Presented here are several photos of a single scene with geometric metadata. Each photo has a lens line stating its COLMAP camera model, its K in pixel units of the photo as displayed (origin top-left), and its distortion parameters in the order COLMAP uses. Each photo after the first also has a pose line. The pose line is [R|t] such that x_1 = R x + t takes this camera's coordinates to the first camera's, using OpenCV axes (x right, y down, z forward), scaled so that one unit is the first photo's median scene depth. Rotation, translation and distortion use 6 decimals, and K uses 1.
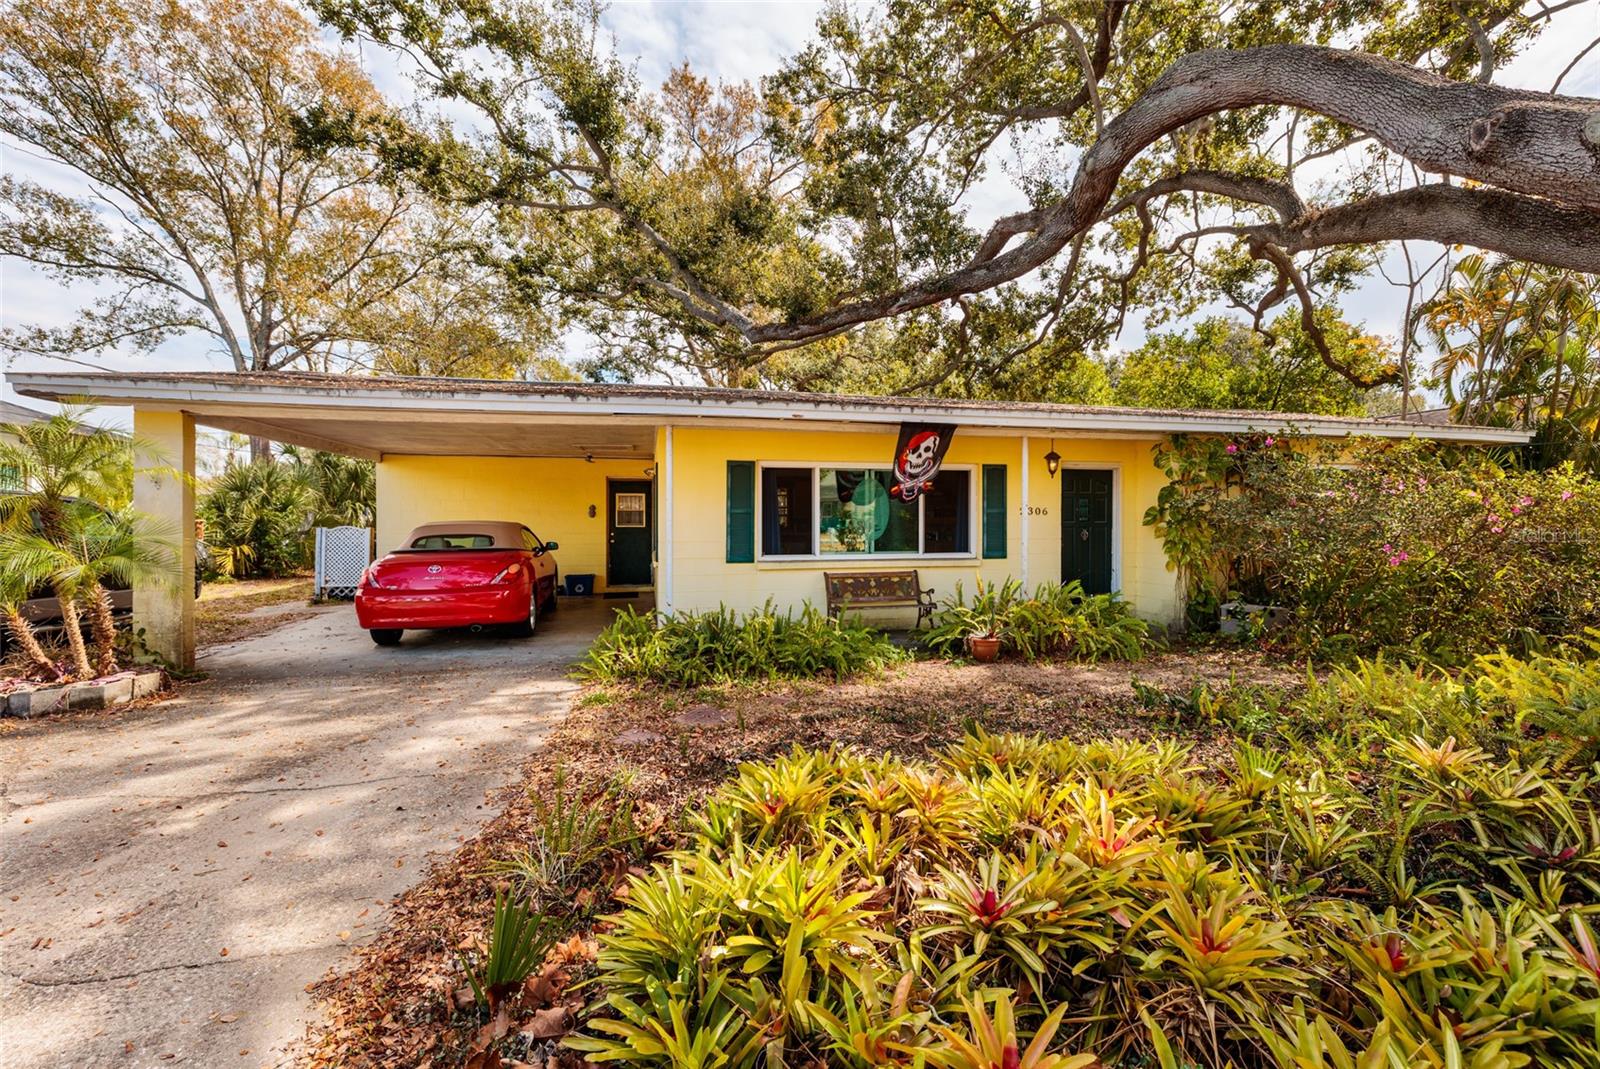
lens RADIAL K [[700.9, 0, 799.6], [0, 700.9, 528.0], [0, 0, 1]] dist [0.003999, 0.000153]
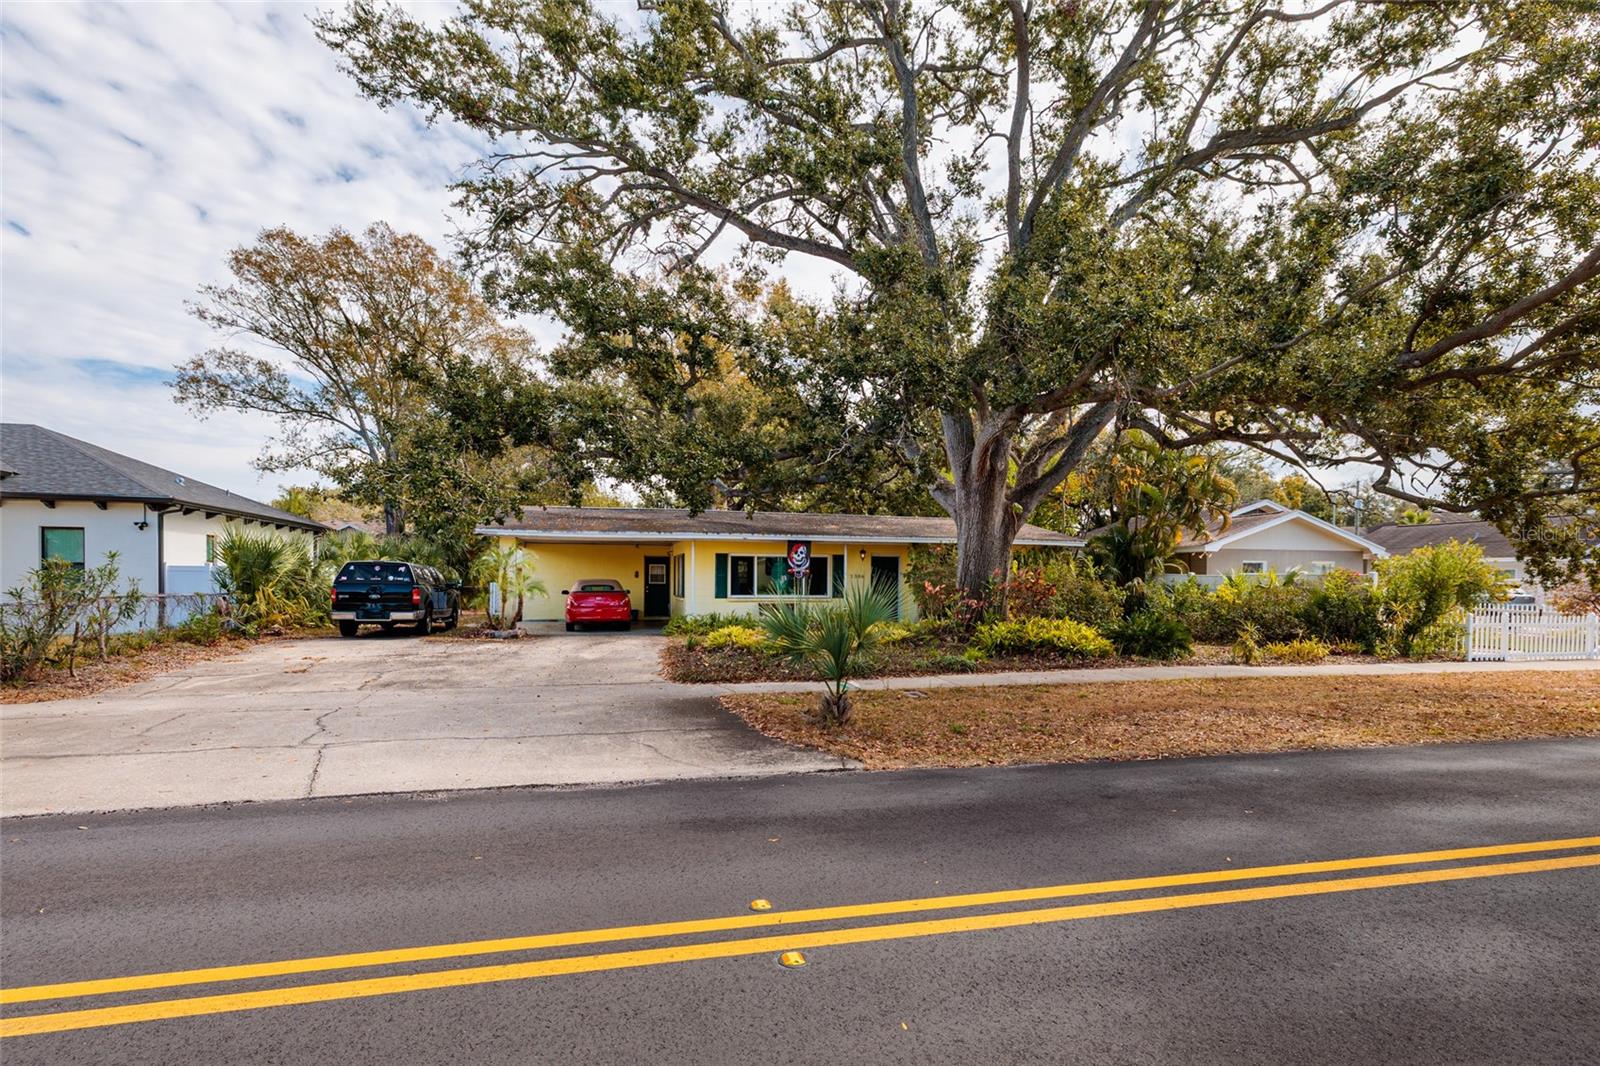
lens RADIAL K [[700.9, 0, 800.0], [0, 700.9, 592.3], [0, 0, 1]] dist [0.003999, 0.000153]
pose [[0.998918, 0.005866, 0.046146, 0.059385], [-0.006083, 0.999971, 0.004573, 0.016986], [-0.046117, -0.004849, 0.998924, -1.162161]]
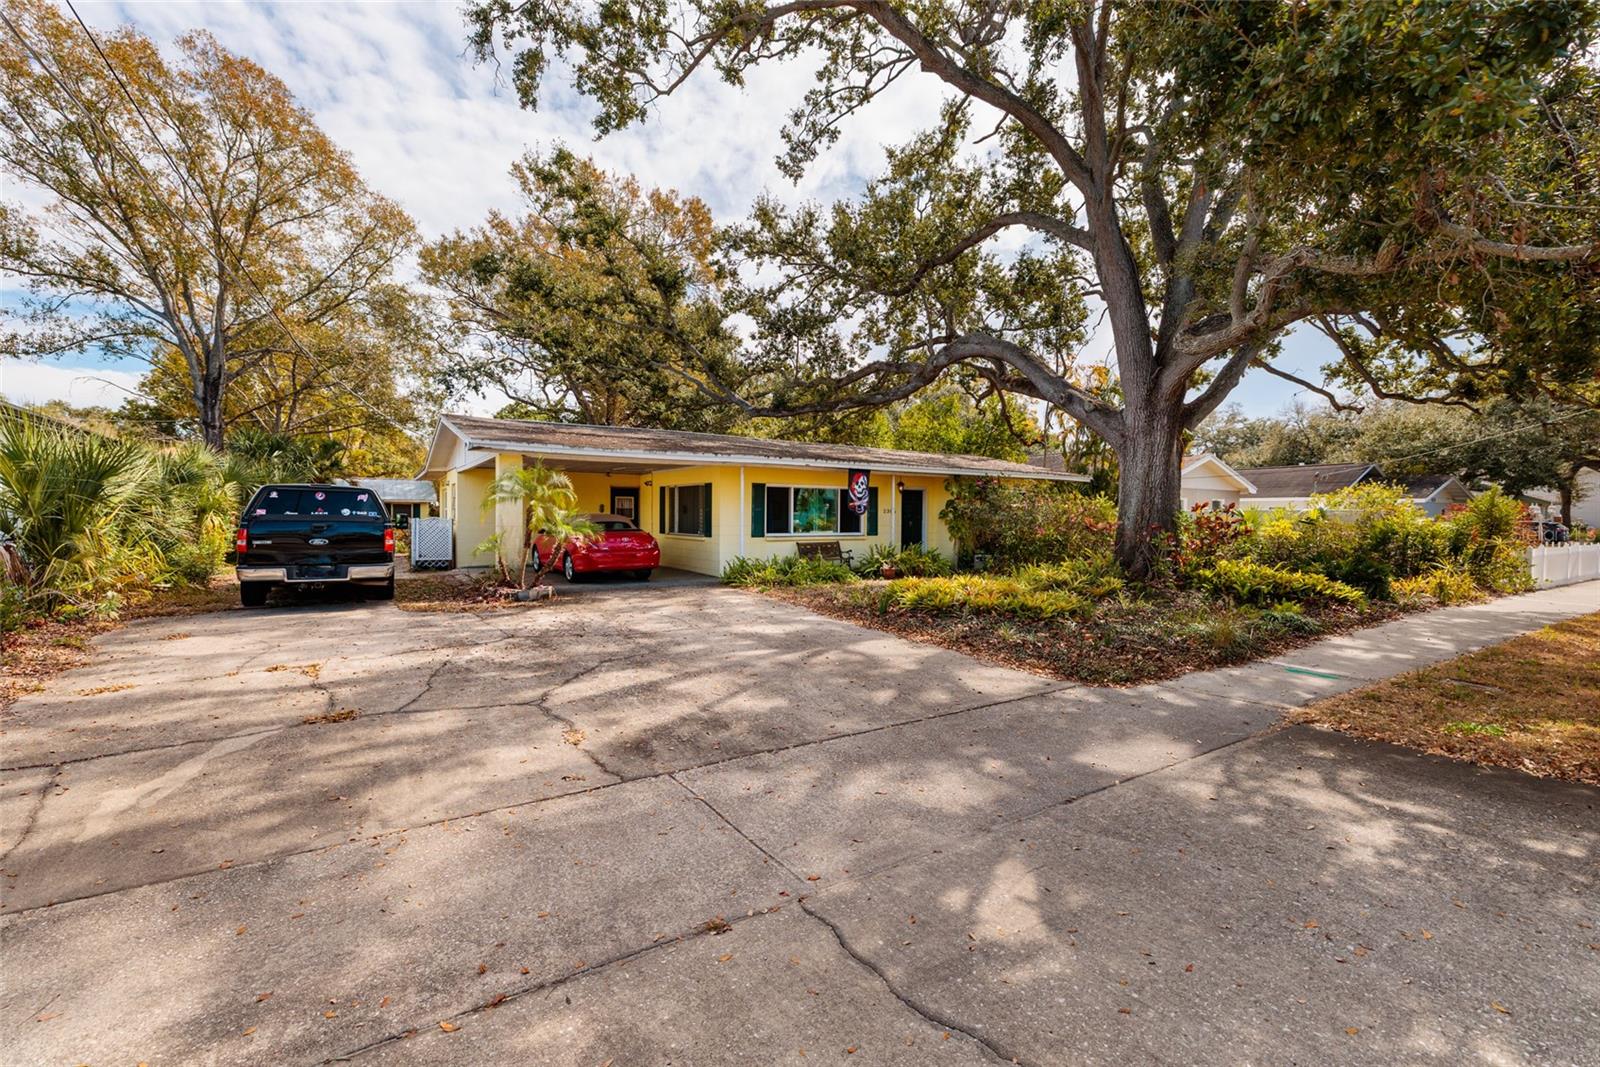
lens RADIAL K [[635.3, 0, 800.4], [0, 635.3, 527.8], [0, 0, 1]] dist [-0.000689, -0.000269]
pose [[0.943289, 0.000678, 0.331972, -0.490281], [-0.002388, 0.999986, 0.004744, 0.014552], [-0.331964, -0.005268, 0.943277, -0.589921]]
